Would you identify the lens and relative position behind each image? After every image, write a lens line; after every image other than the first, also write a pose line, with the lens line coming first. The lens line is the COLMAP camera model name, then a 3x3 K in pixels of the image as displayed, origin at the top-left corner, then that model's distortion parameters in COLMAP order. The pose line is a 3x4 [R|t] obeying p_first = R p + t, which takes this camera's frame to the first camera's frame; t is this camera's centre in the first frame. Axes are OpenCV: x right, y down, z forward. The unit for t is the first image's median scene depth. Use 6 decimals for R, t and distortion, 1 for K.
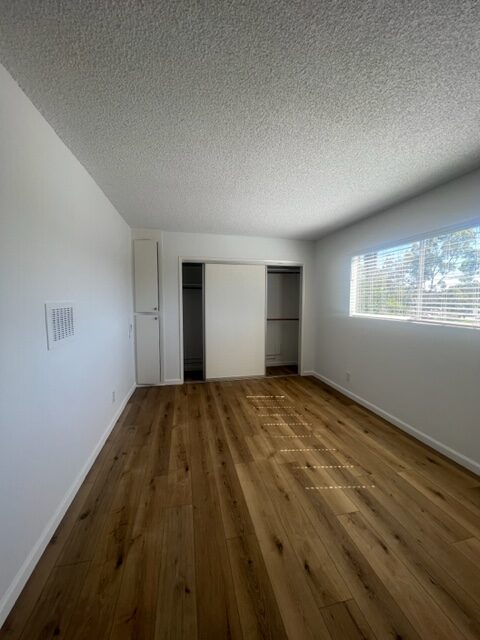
lens RADIAL K [[255.8, 0, 241.8], [0, 255.8, 318.8], [0, 0, 1]] dist [-0.000247, 0.000678]
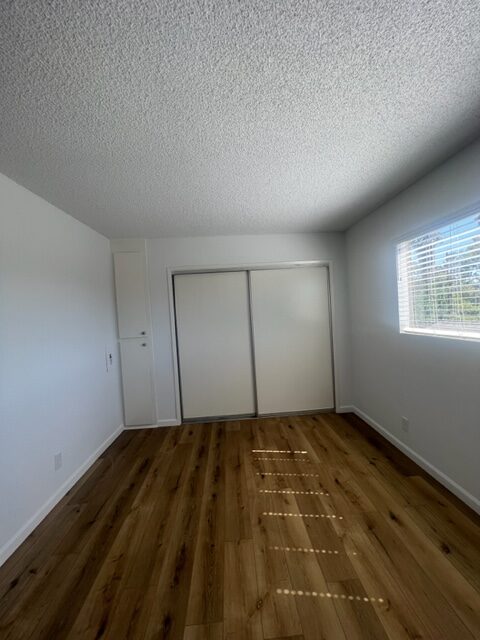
lens RADIAL K [[255.8, 0, 241.8], [0, 255.8, 318.8], [0, 0, 1]] dist [-0.000247, 0.000678]
pose [[0.983586, -0.055834, -0.171587, 0.144197], [0.048830, 0.997803, -0.044778, -0.039568], [0.173710, 0.035665, 0.984151, 0.296189]]
